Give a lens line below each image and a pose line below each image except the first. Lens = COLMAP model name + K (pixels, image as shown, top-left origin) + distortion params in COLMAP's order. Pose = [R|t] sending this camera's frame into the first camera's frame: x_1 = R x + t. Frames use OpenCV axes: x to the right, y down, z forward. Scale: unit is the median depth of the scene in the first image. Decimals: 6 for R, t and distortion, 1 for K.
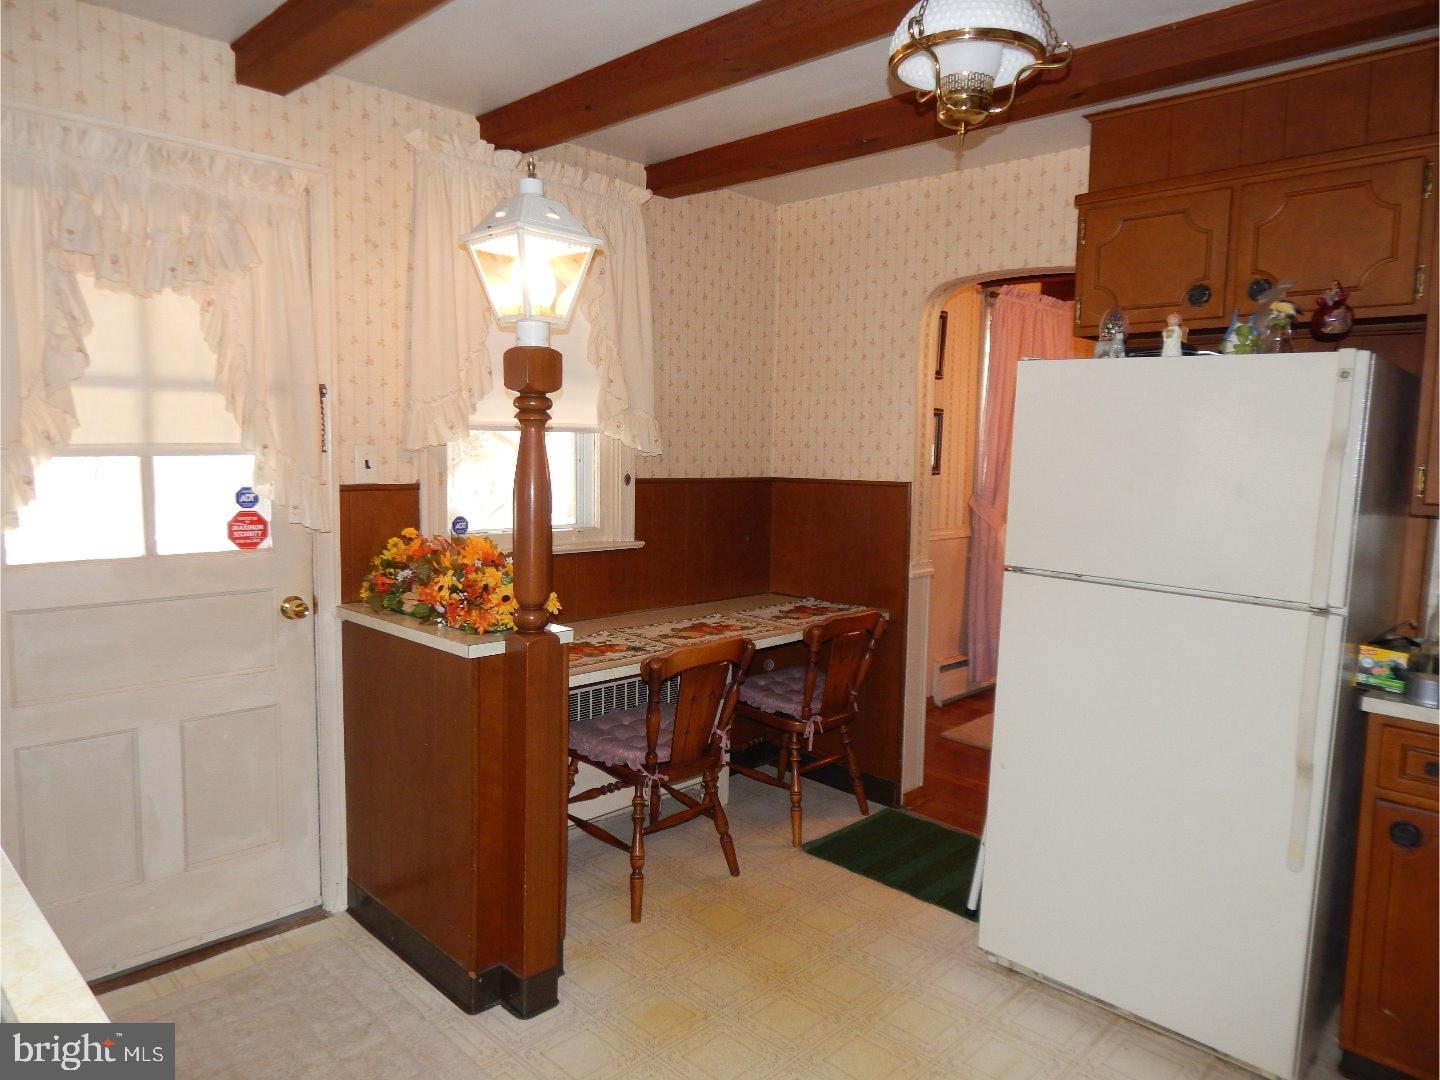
lens RADIAL K [[968.3, 0, 719.6], [0, 968.3, 540.0], [0, 0, 1]] dist [-0.006766, -0.000564]
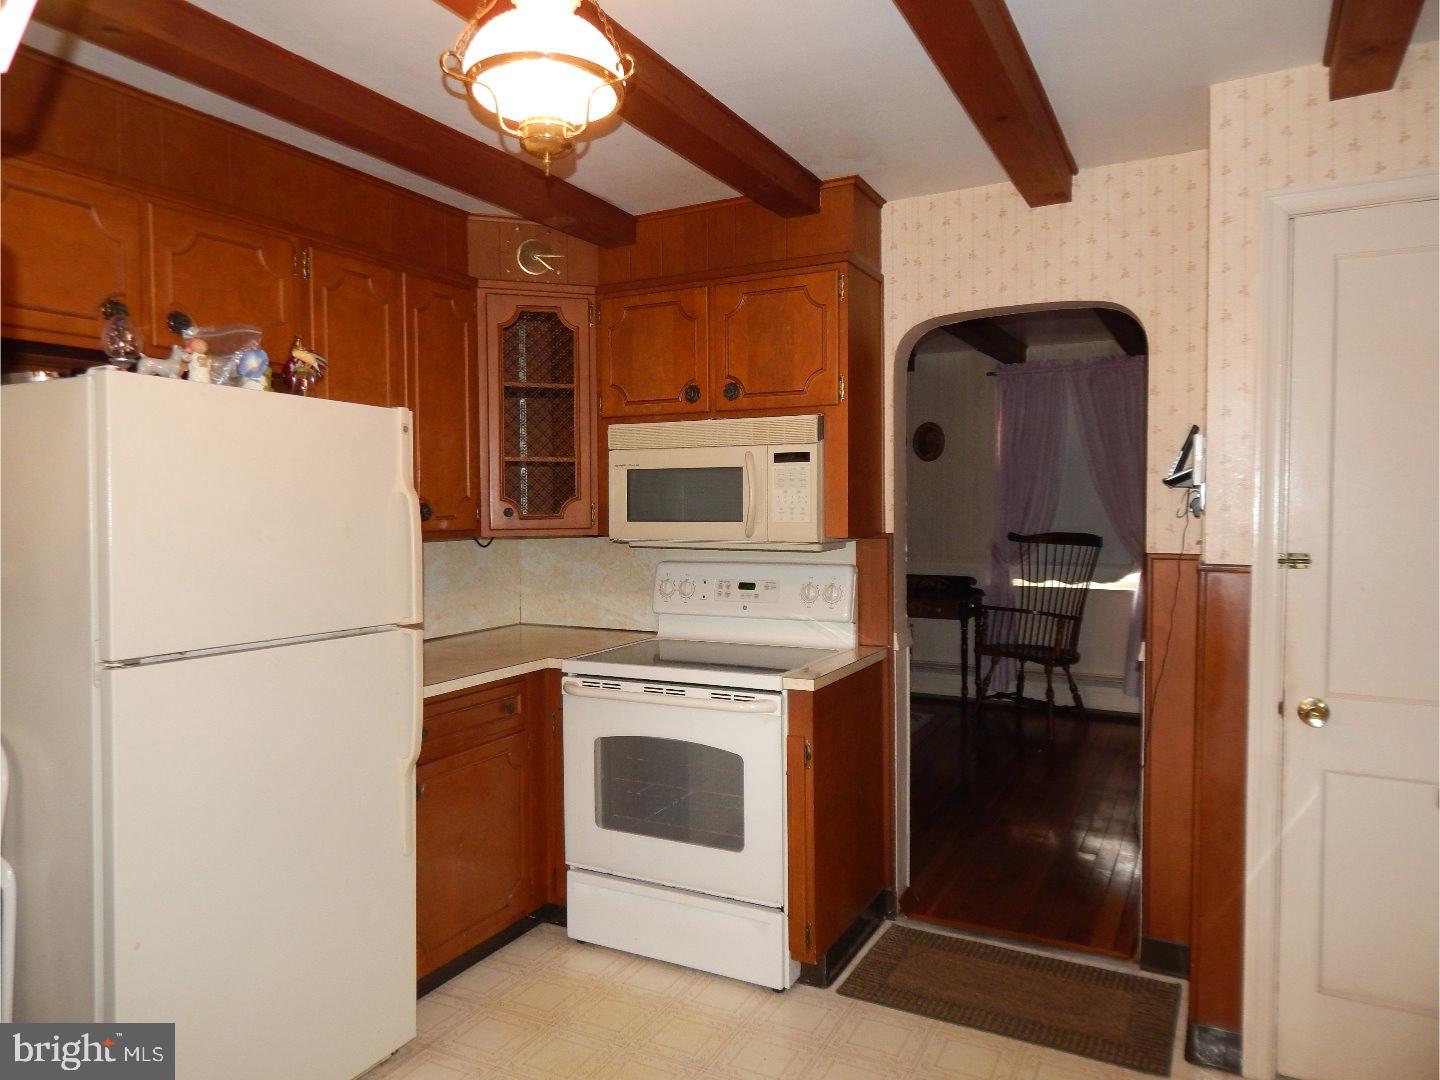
lens RADIAL K [[968.3, 0, 719.6], [0, 968.3, 538.6], [0, 0, 1]] dist [-0.006766, -0.000564]
pose [[-0.283373, -0.058277, 0.957237, -0.547276], [0.106641, 0.990047, 0.091843, -0.089997], [-0.953062, 0.128107, -0.274338, 0.860434]]
